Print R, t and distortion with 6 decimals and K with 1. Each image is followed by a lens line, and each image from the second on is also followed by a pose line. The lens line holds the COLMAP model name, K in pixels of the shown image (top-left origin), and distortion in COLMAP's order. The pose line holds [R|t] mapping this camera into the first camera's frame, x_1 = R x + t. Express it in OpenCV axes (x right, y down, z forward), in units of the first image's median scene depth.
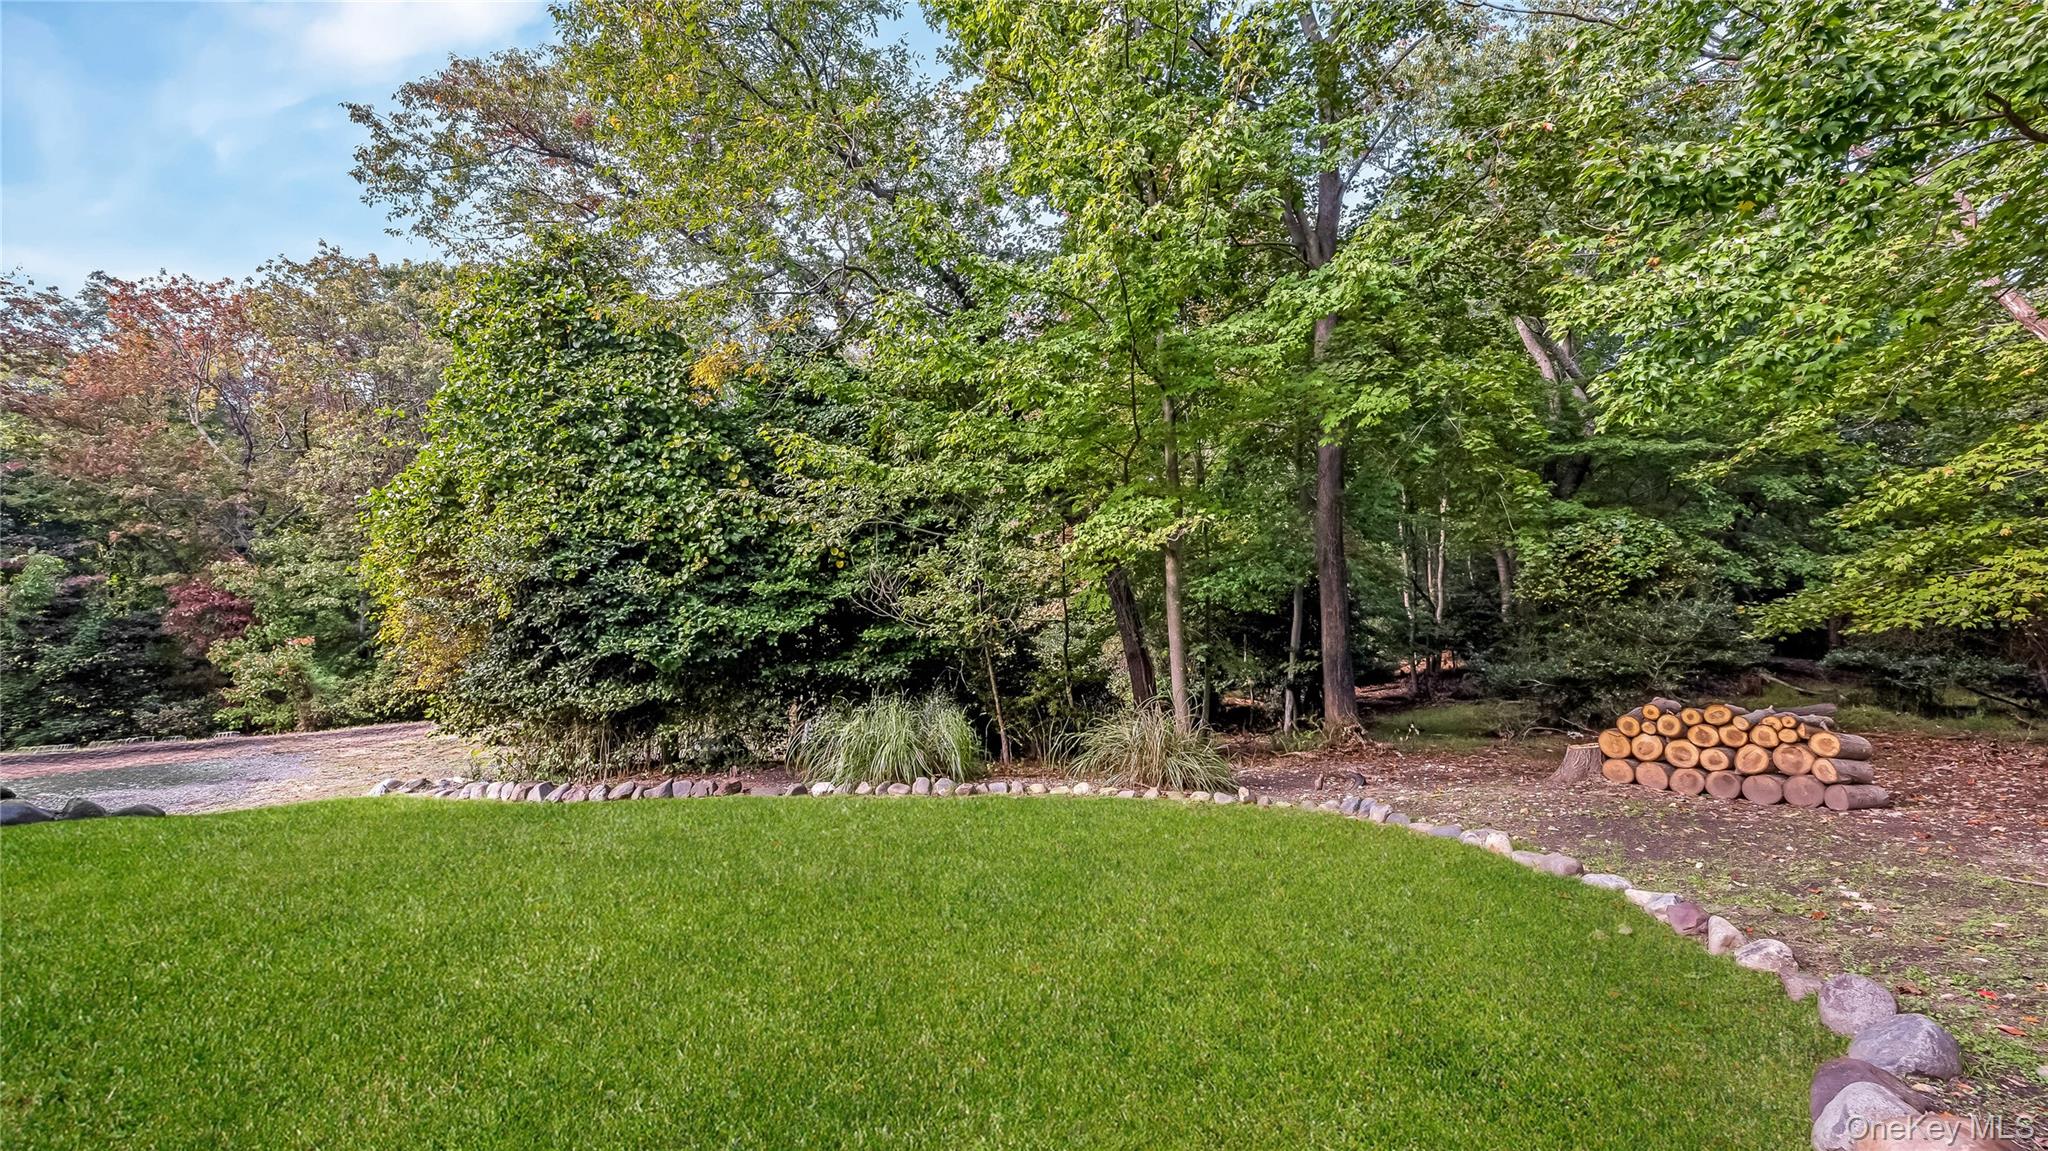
lens RADIAL K [[850.6, 0, 1022.4], [0, 850.6, 570.0], [0, 0, 1]] dist [0.013542, 0.000088]
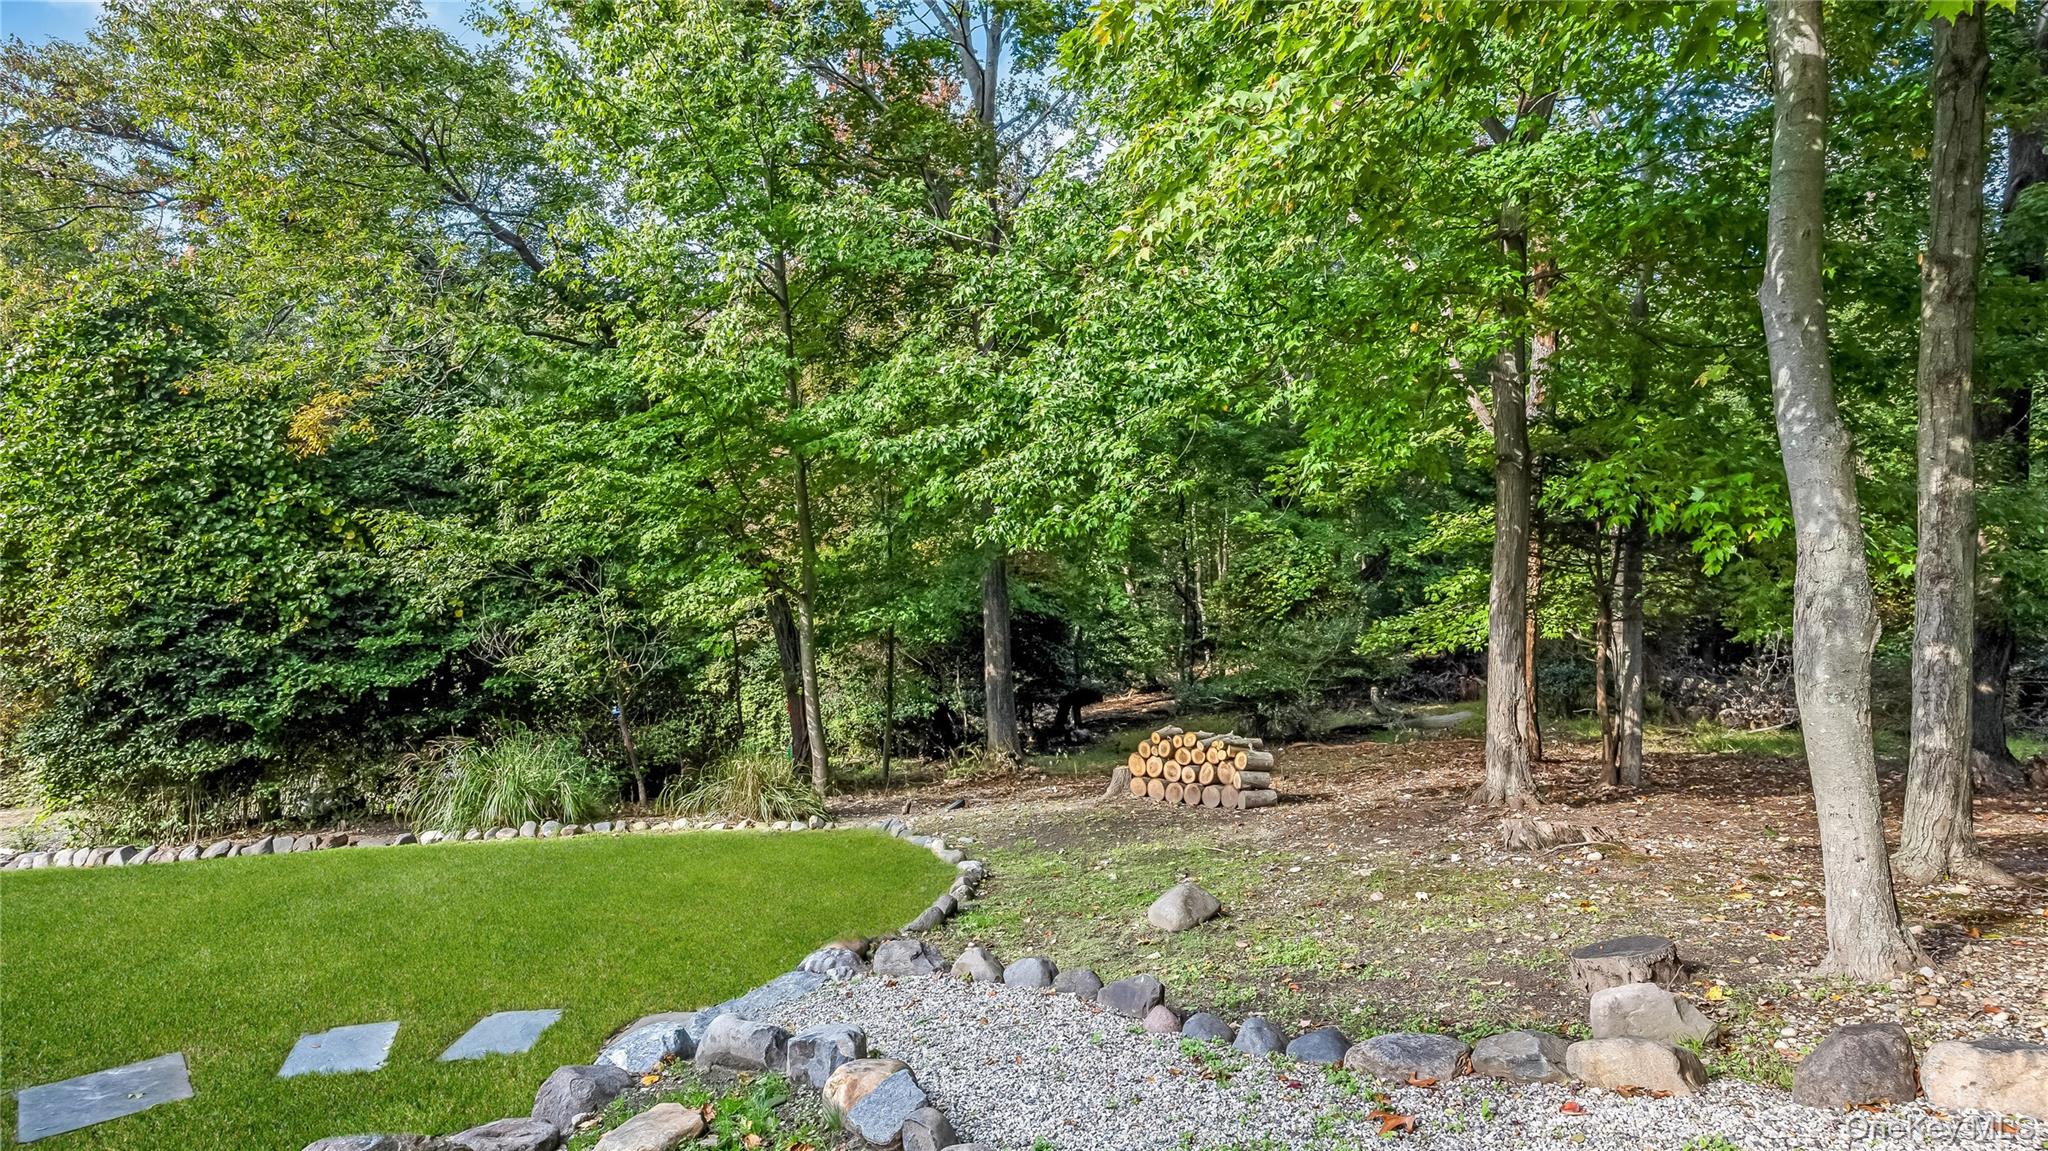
lens RADIAL K [[1092.8, 0, 1023.7], [0, 1092.8, 574.3], [0, 0, 1]] dist [0.006232, -0.003747]
pose [[0.977909, -0.003476, 0.209004, 0.191353], [-0.001776, 0.999687, 0.024936, -0.099715], [-0.209026, -0.024756, 0.977597, -0.451032]]
